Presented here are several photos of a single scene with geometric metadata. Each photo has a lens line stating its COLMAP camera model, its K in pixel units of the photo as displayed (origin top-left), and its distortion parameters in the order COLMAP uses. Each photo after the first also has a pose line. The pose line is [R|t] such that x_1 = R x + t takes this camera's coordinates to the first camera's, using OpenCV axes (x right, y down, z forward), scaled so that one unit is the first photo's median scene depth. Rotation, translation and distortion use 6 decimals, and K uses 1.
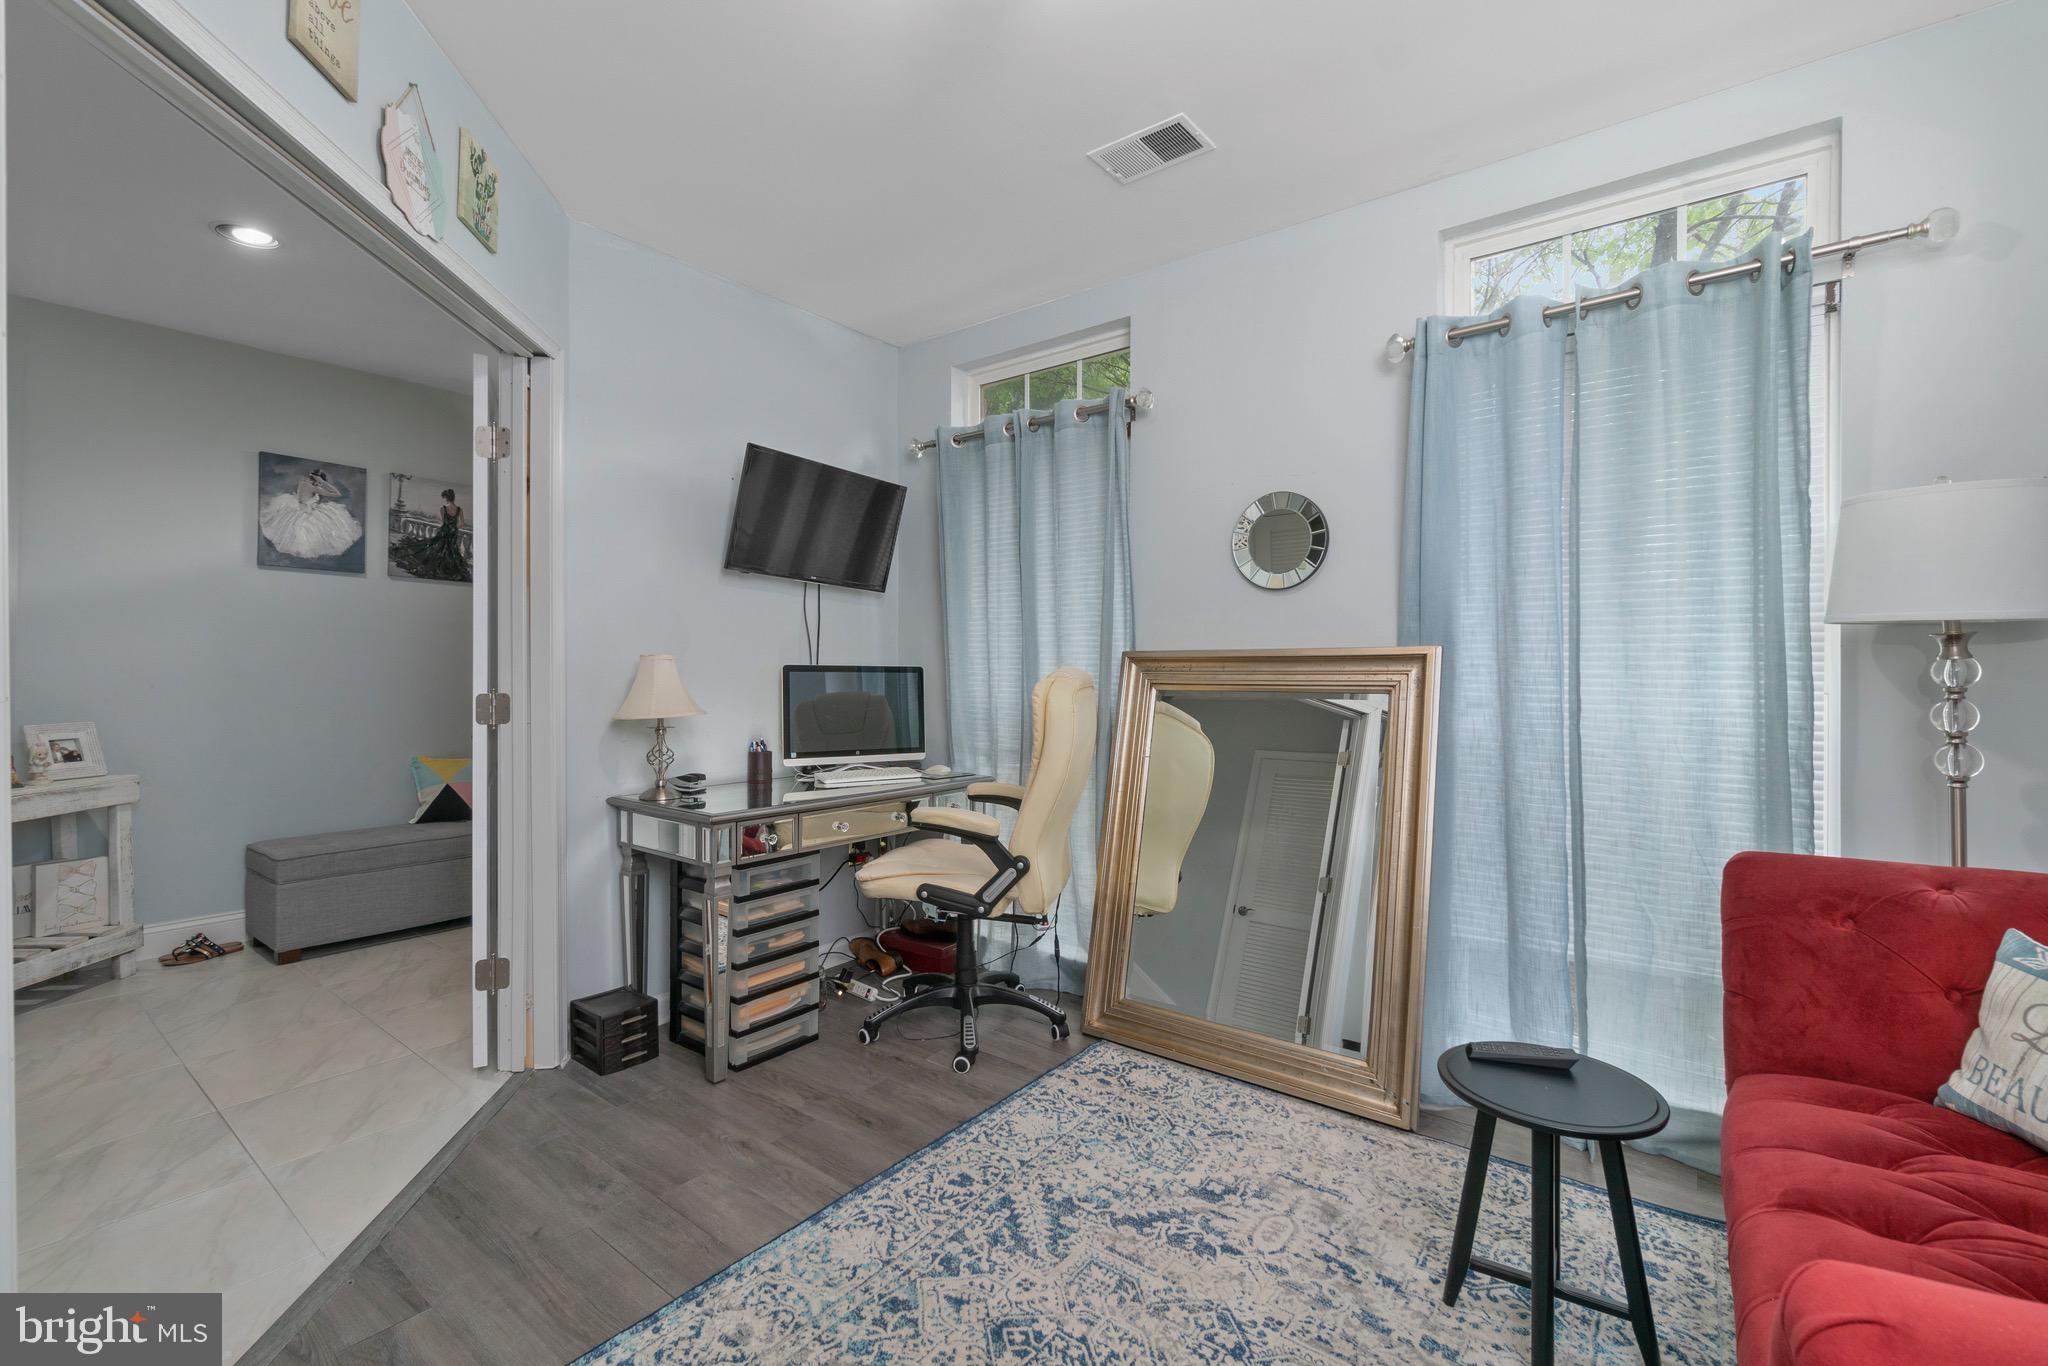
lens RADIAL K [[906.7, 0, 1011.0], [0, 906.7, 673.1], [0, 0, 1]] dist [-0.005121, 0.001173]
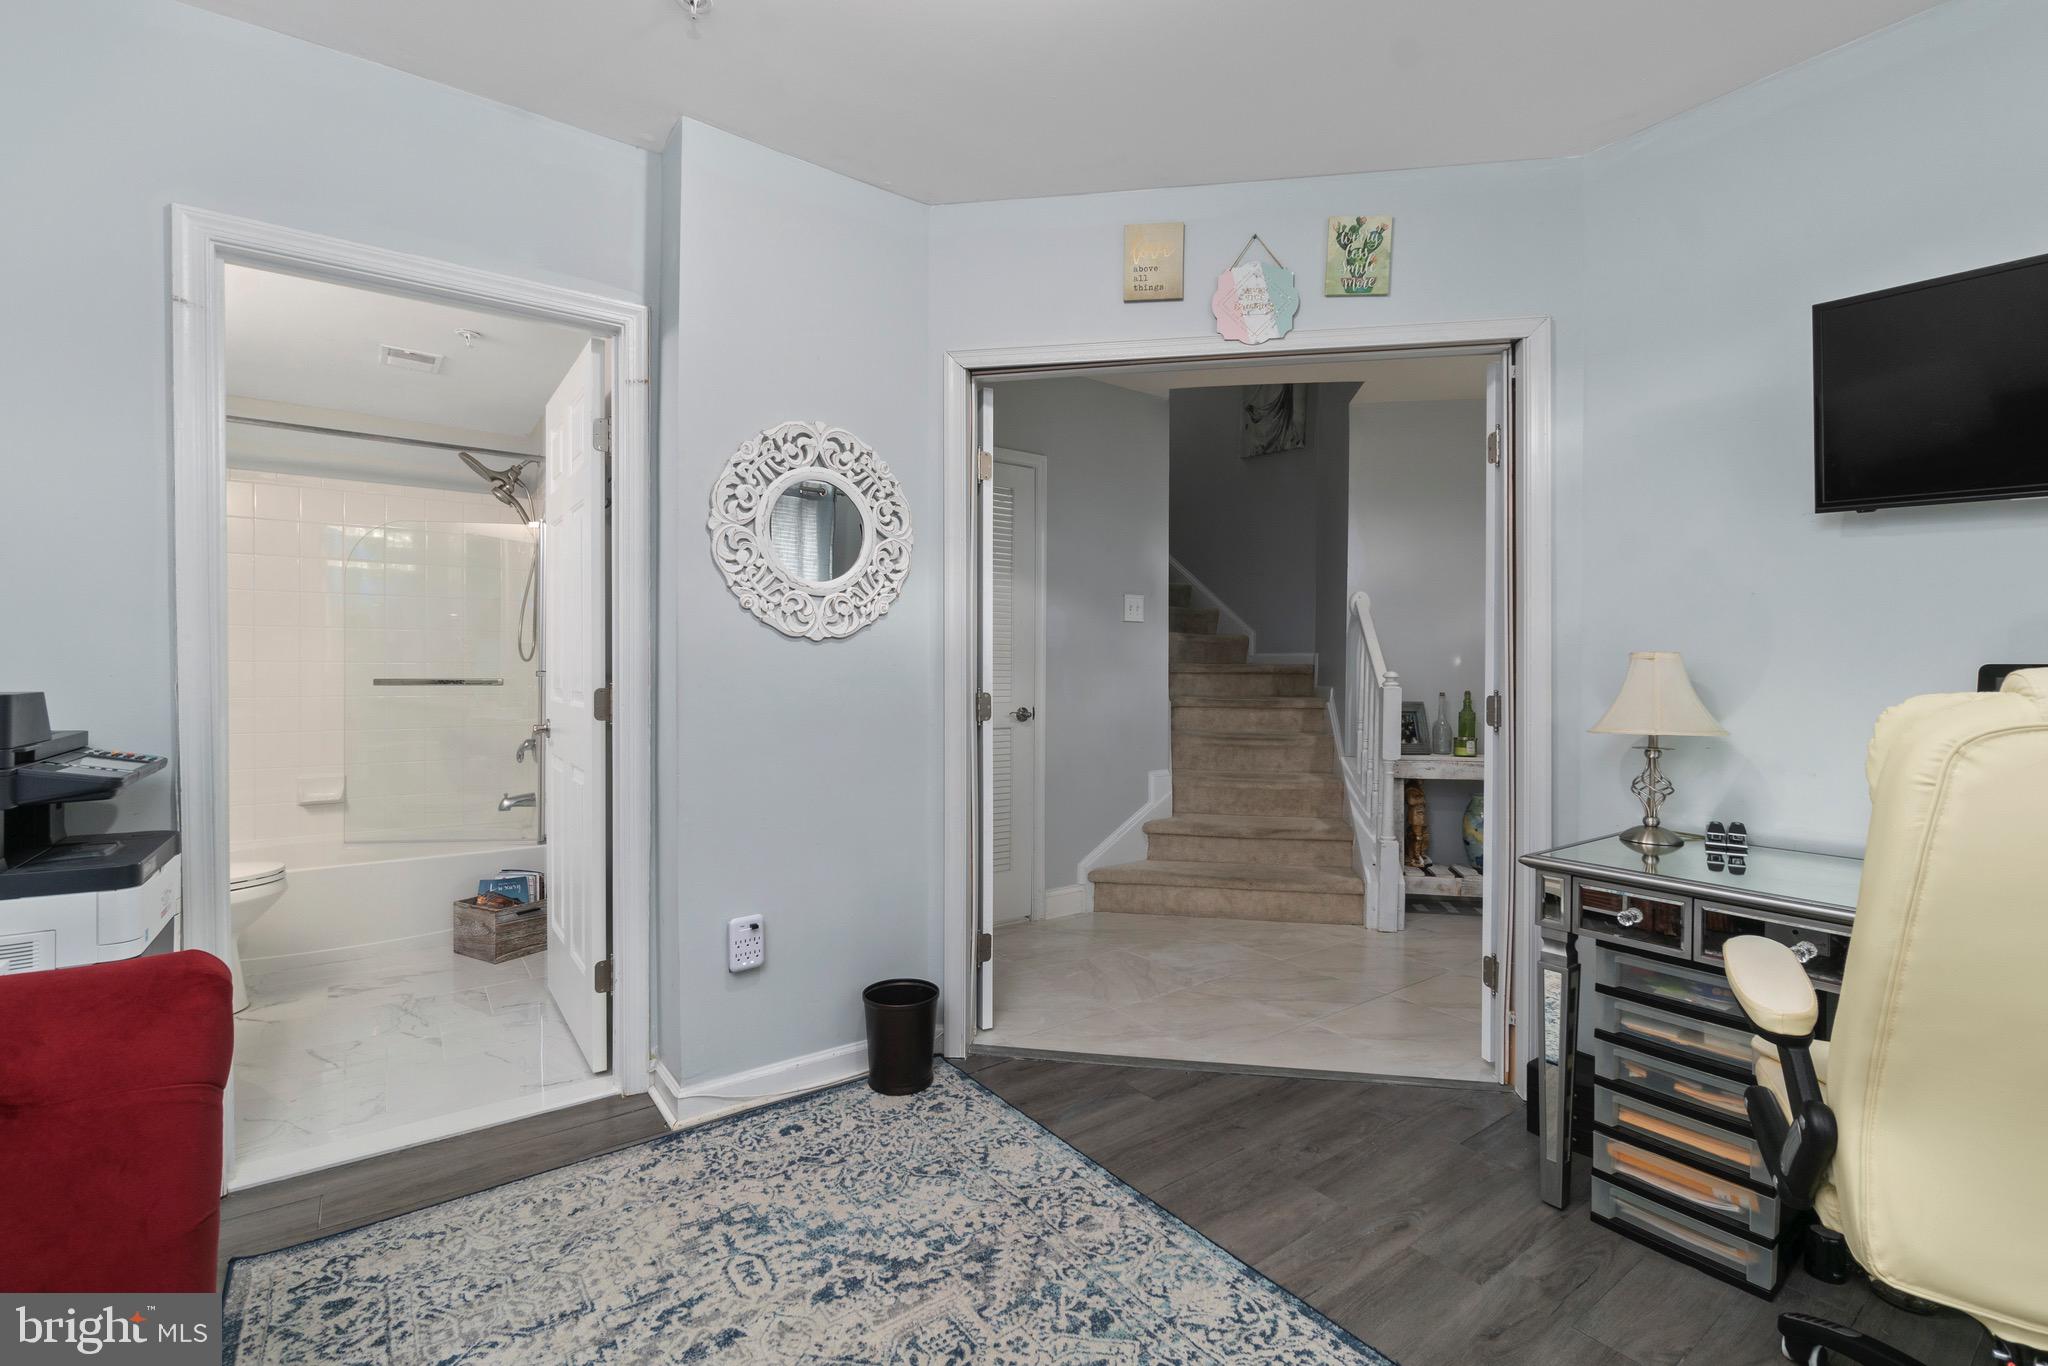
lens RADIAL K [[906.7, 0, 1016.0], [0, 906.7, 668.7], [0, 0, 1]] dist [-0.005121, 0.001173]
pose [[-0.295547, -0.007339, -0.955300, 0.714489], [-0.008986, 0.999948, -0.004902, 0.002764], [0.955286, 0.007136, -0.295597, 1.023069]]
